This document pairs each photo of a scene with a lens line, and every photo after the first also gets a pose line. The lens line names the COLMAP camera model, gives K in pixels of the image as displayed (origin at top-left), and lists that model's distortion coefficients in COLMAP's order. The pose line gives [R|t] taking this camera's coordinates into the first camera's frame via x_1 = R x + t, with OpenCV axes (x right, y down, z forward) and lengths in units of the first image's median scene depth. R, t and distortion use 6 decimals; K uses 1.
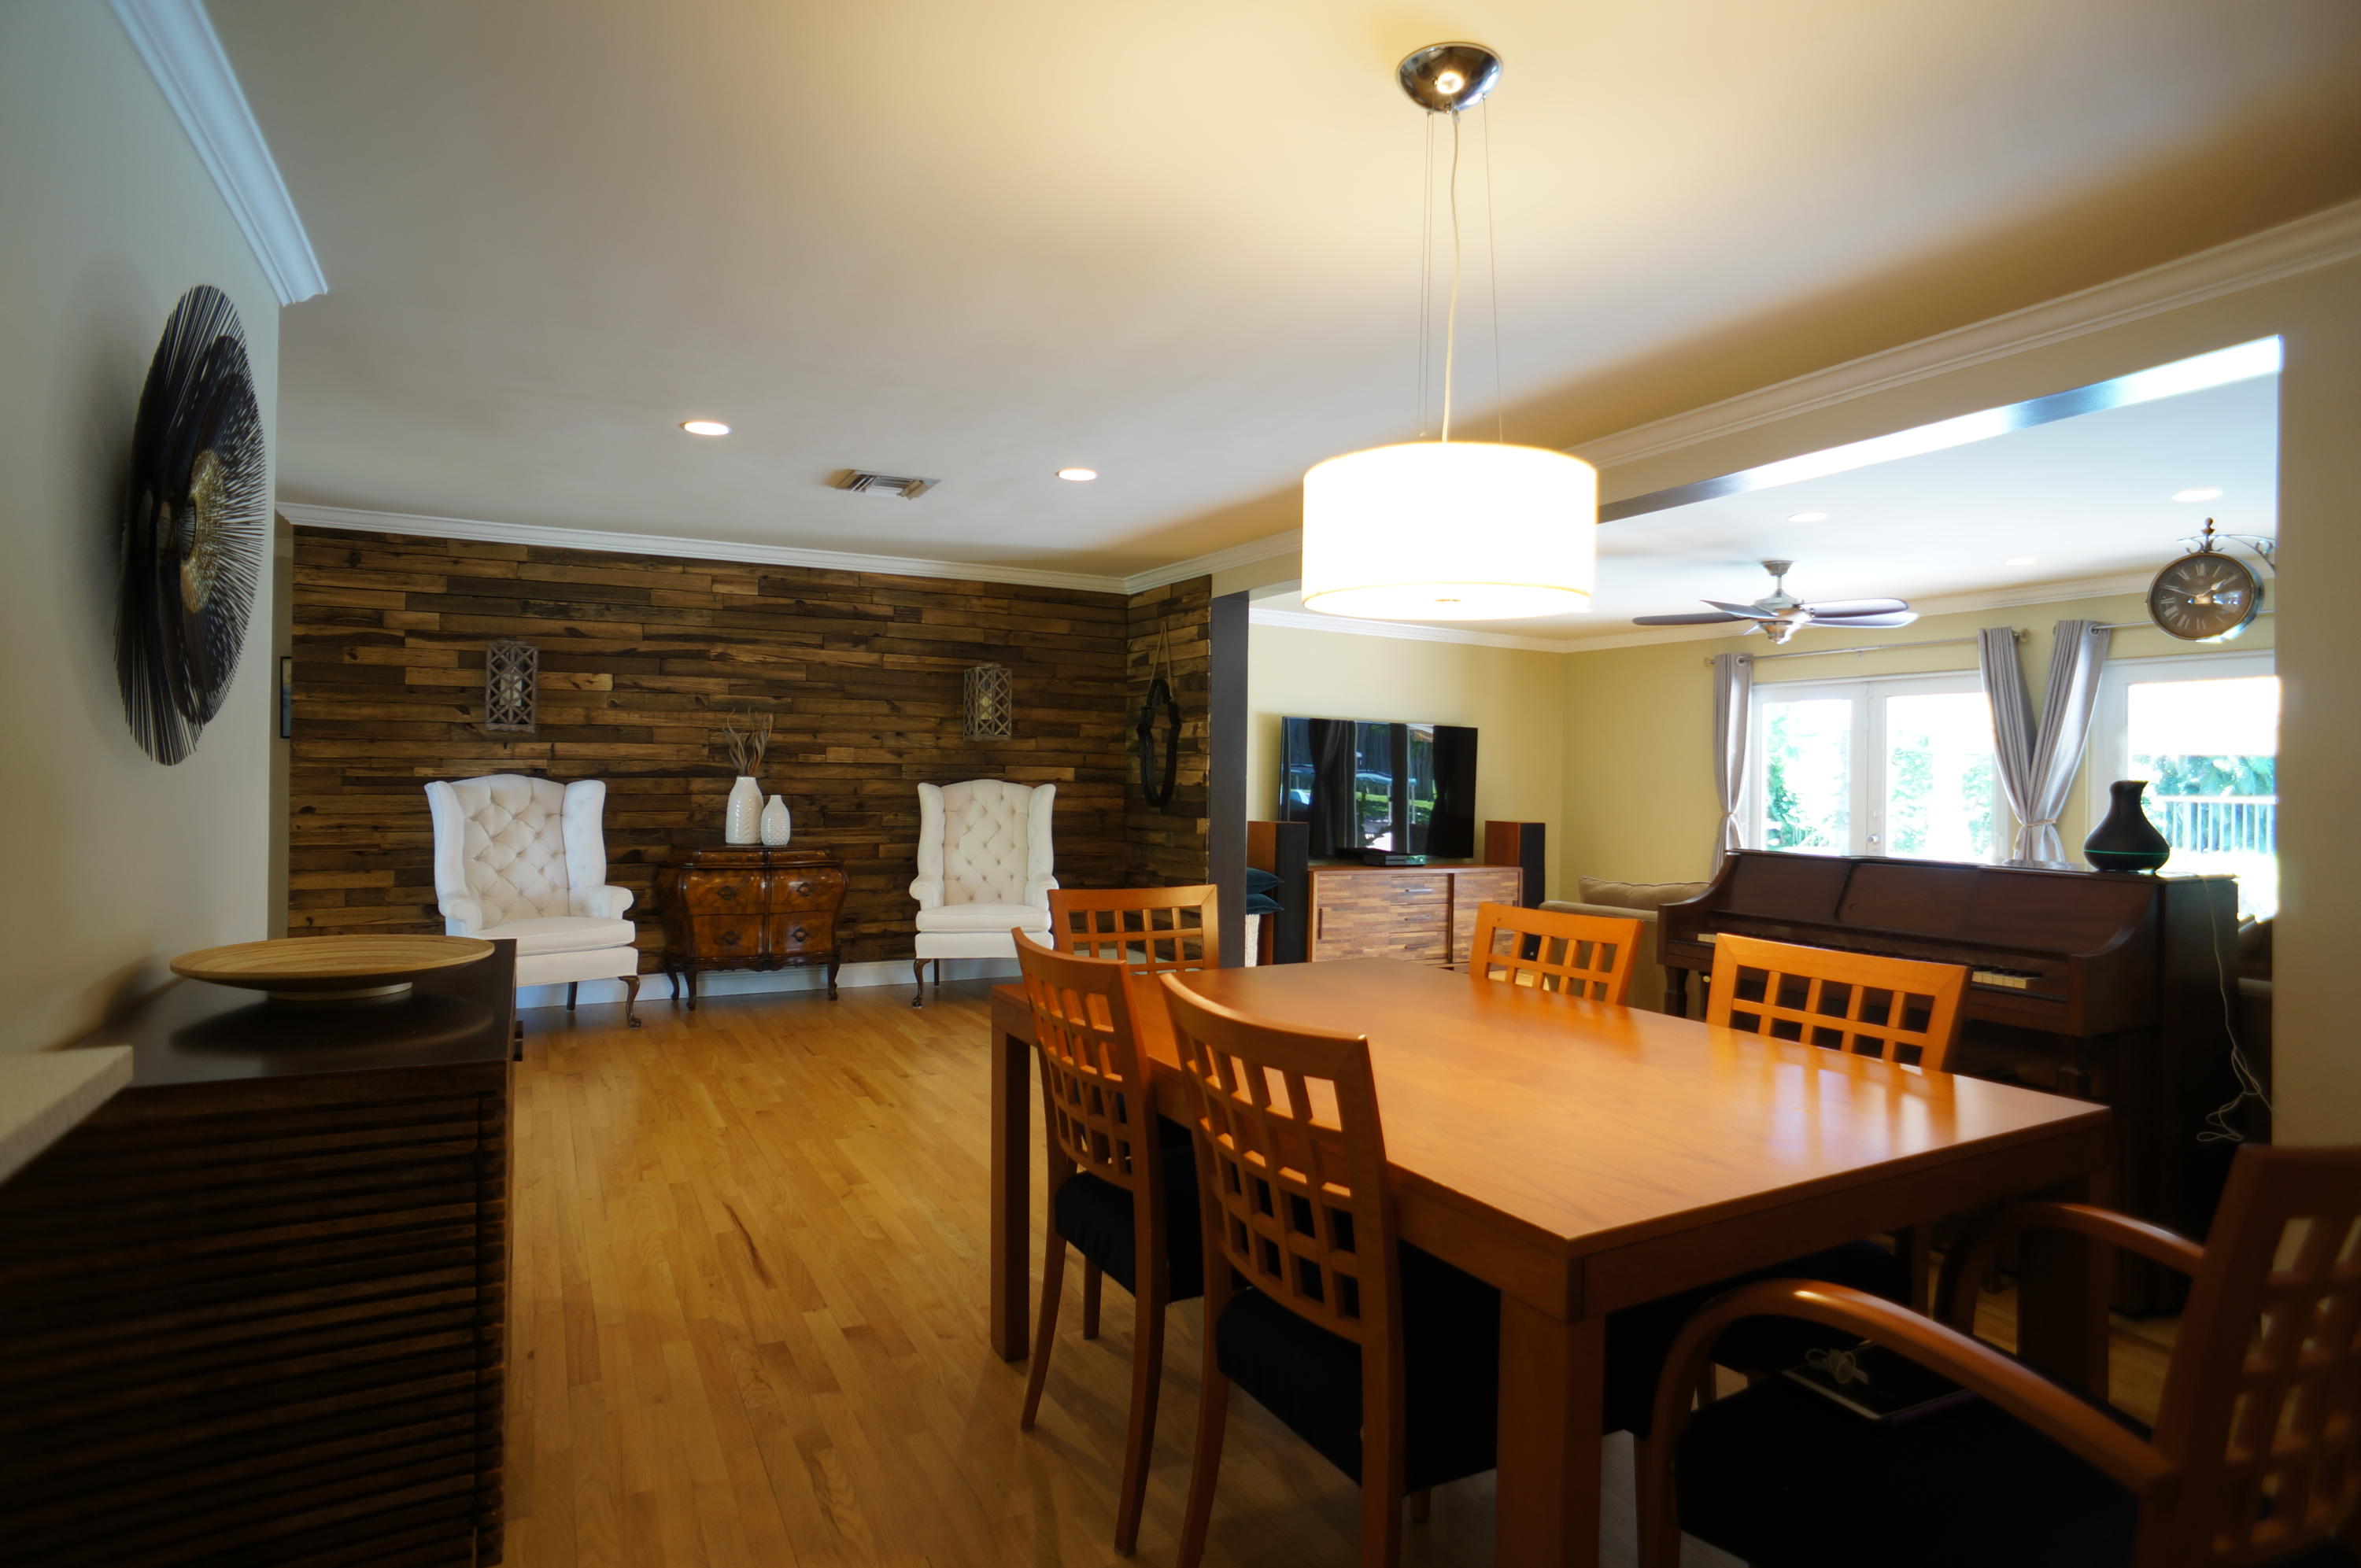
lens RADIAL K [[1242.3, 0, 1206.6], [0, 1242.3, 769.8], [0, 0, 1]] dist [-0.082519, 0.054747]
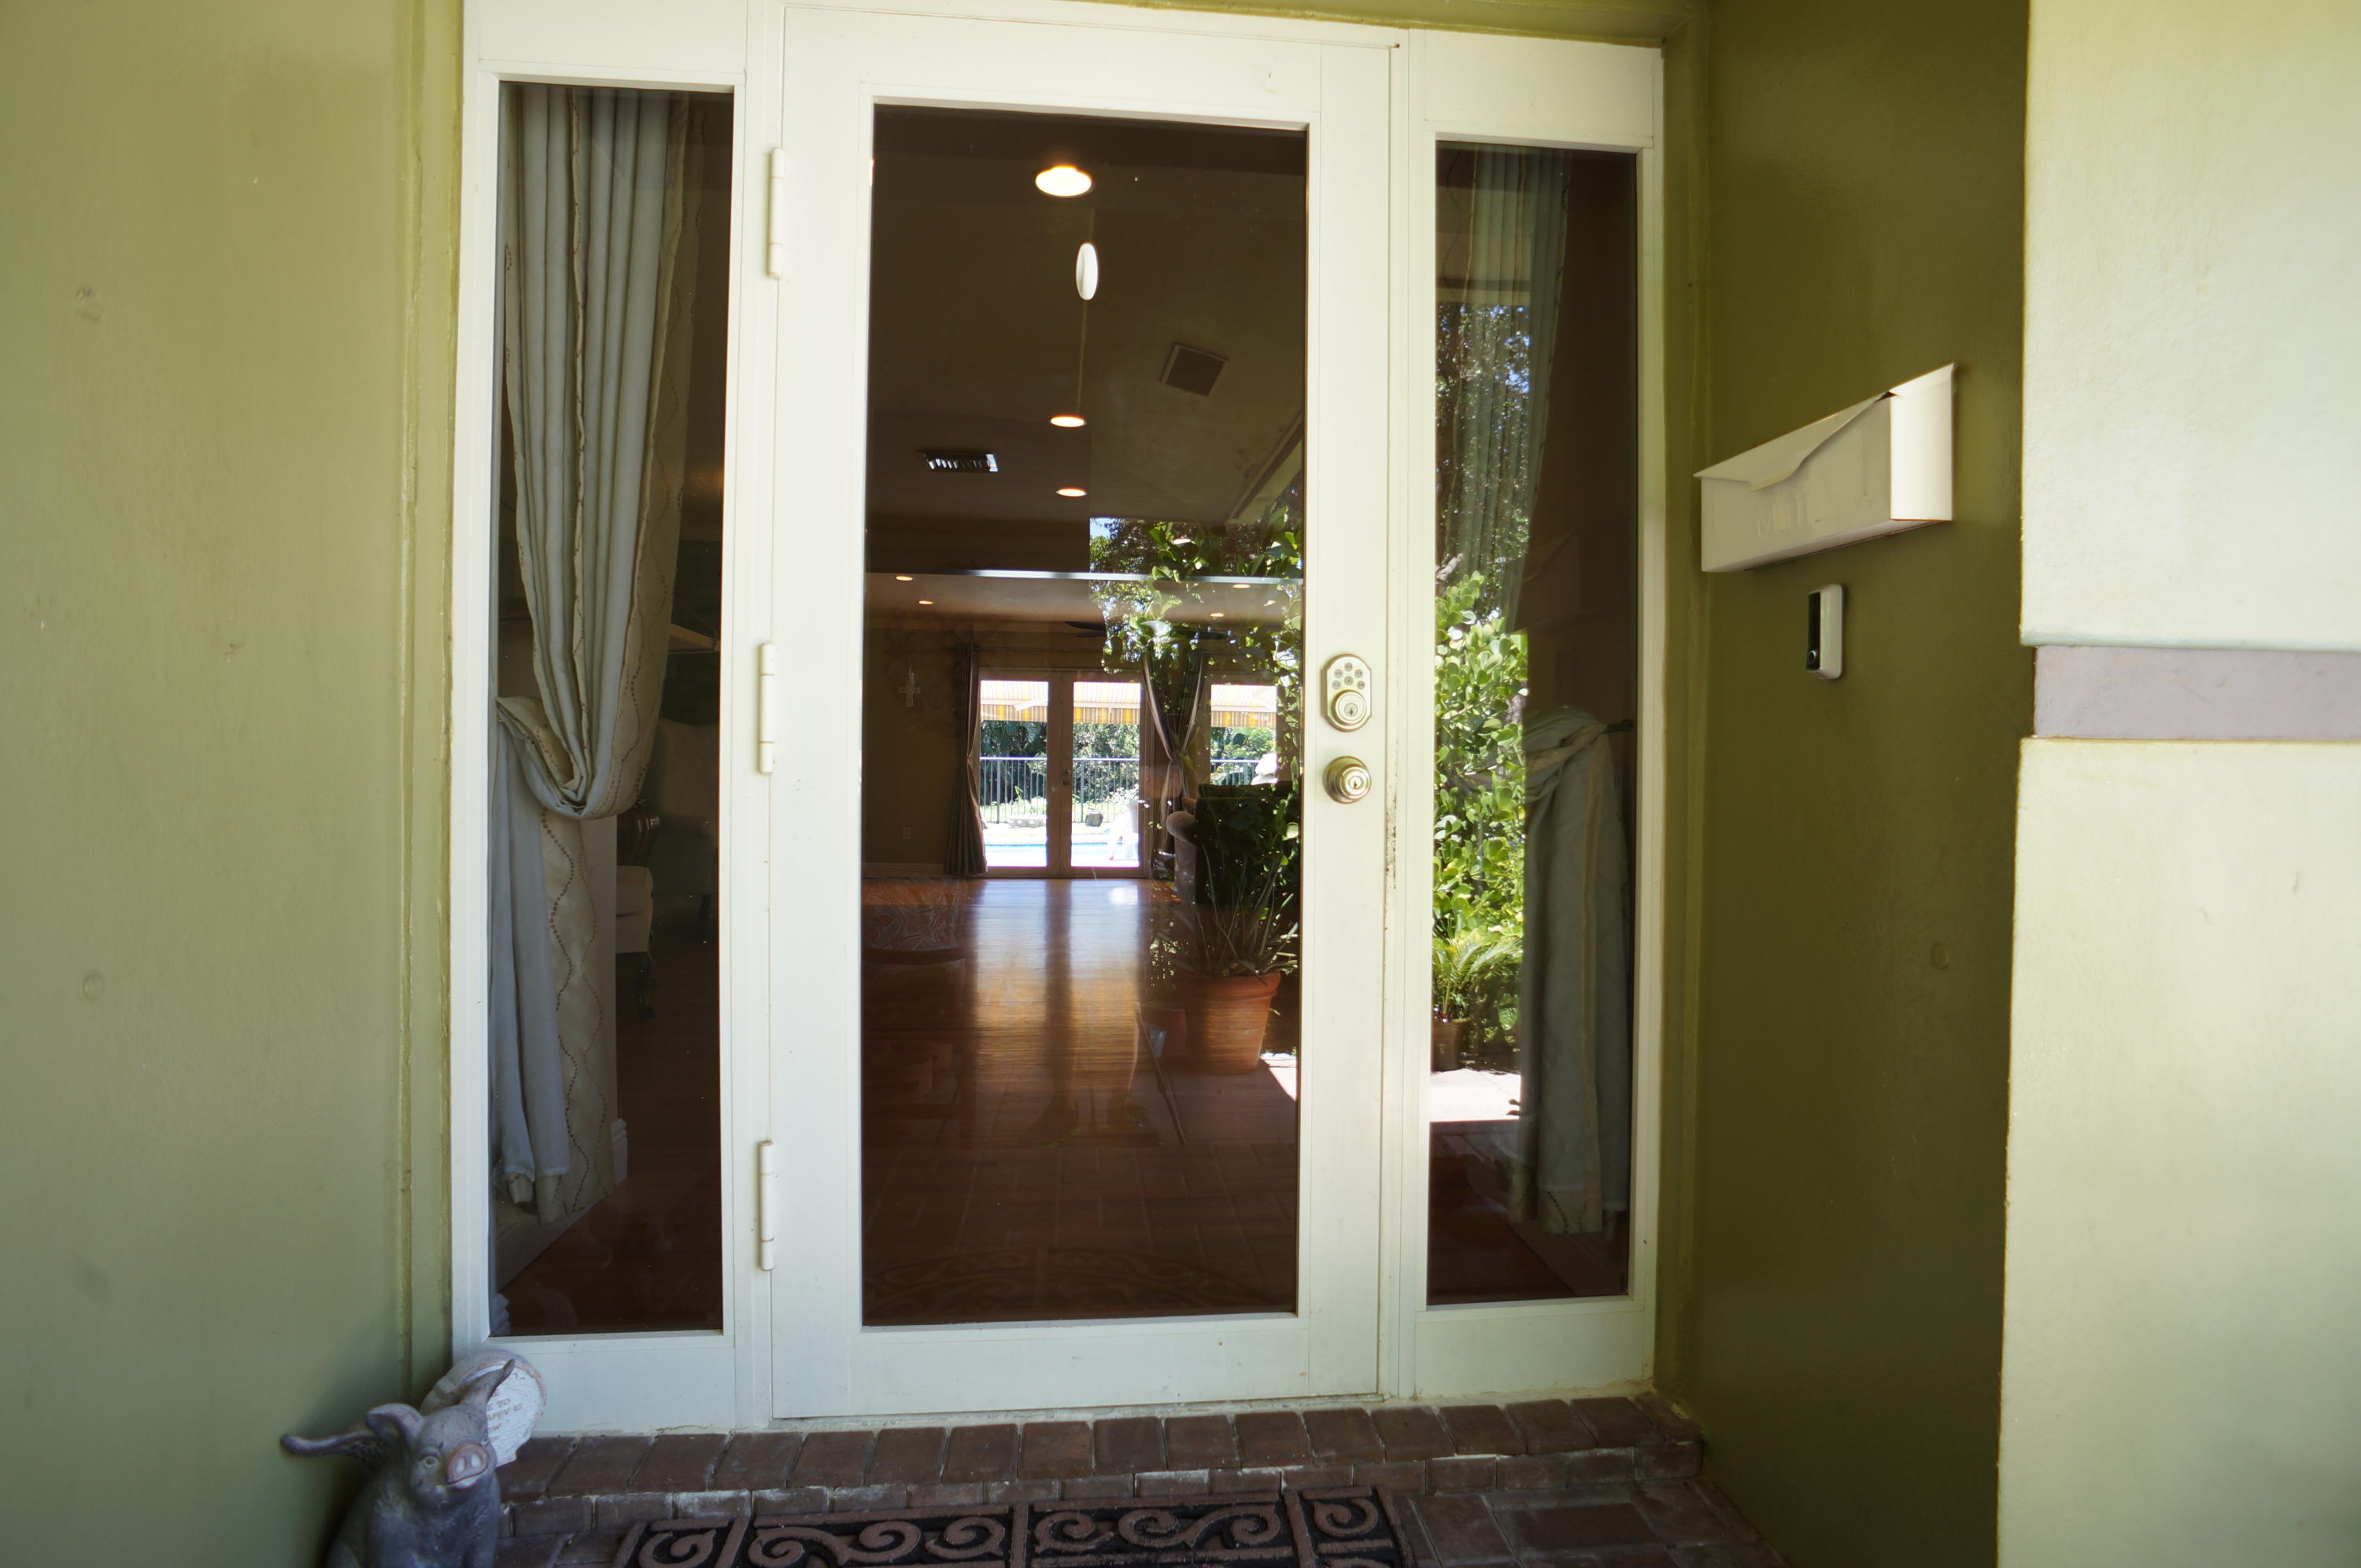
lens RADIAL K [[1242.3, 0, 1206.6], [0, 1242.3, 769.8], [0, 0, 1]] dist [-0.082519, 0.054747]
pose [[0.385544, -0.010339, 0.922632, -1.015167], [-0.010984, 0.999815, 0.015794, 0.032363], [-0.922624, -0.016223, 0.385359, 0.266690]]
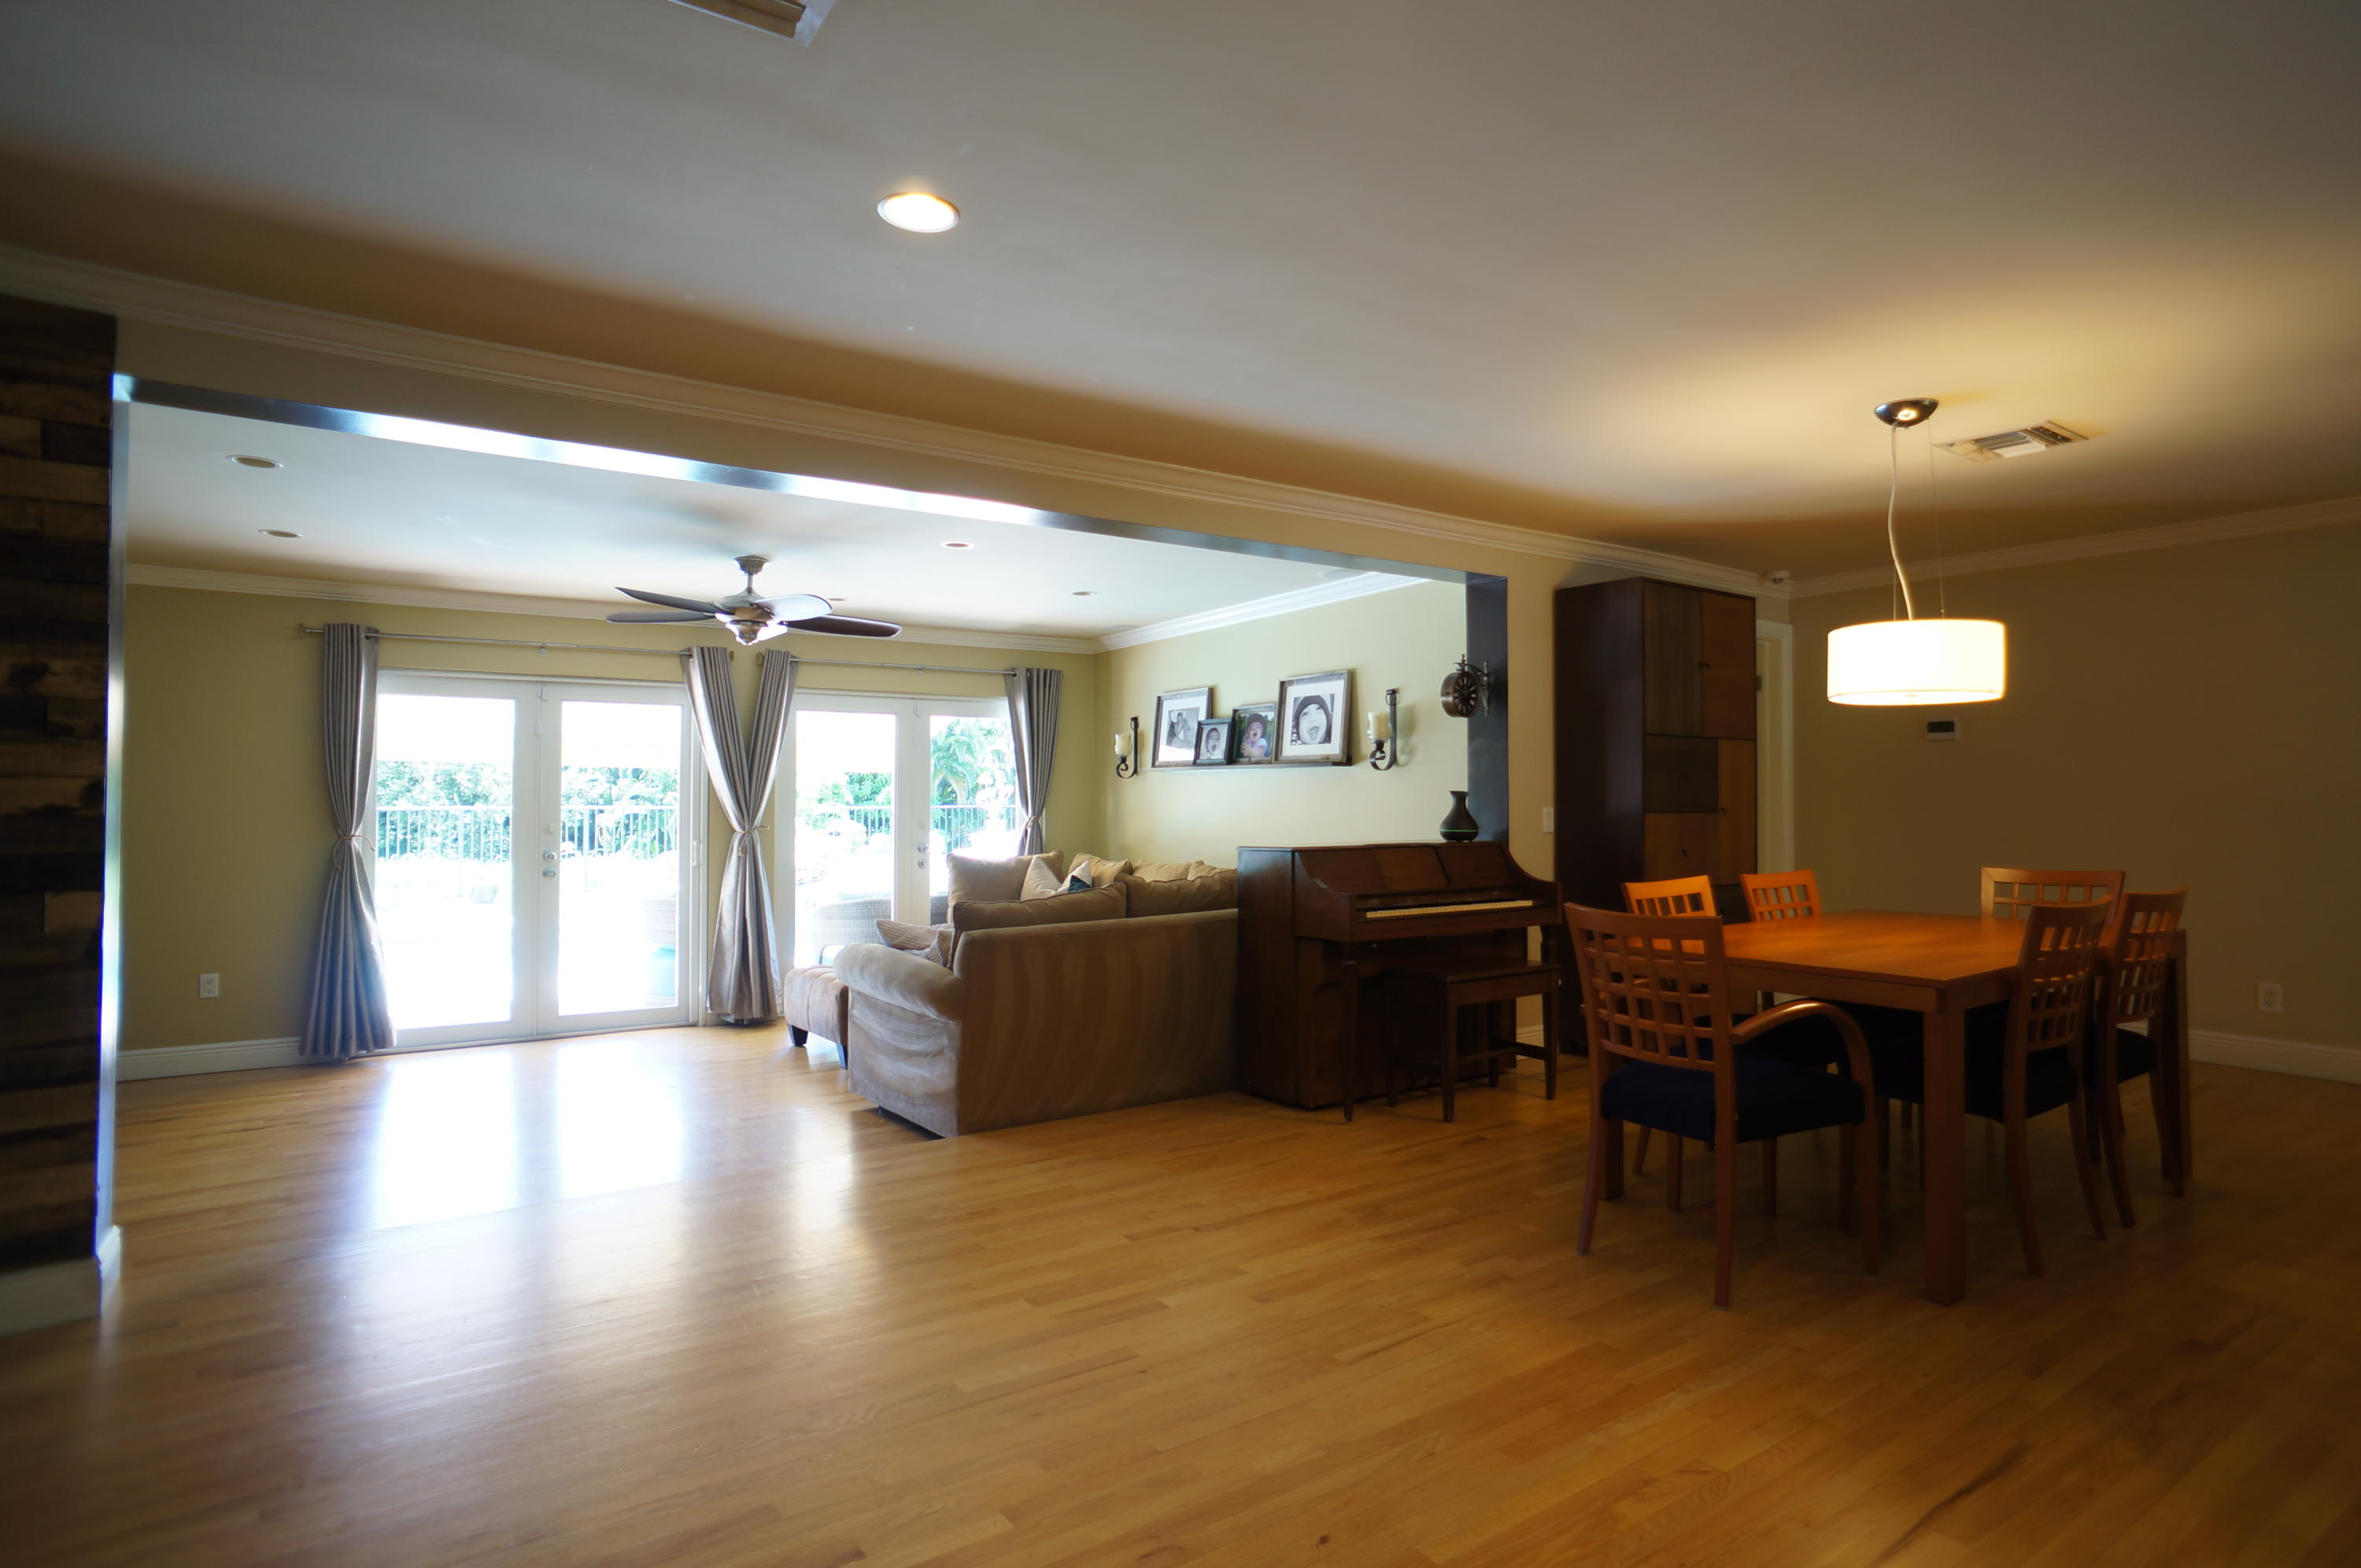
lens RADIAL K [[1242.3, 0, 1206.6], [0, 1242.3, 769.8], [0, 0, 1]] dist [-0.082519, 0.054747]
pose [[-0.107881, 0.010386, 0.994110, -0.488949], [-0.006739, 0.999915, -0.011177, -0.000009], [-0.994141, -0.007905, -0.107802, 0.731930]]
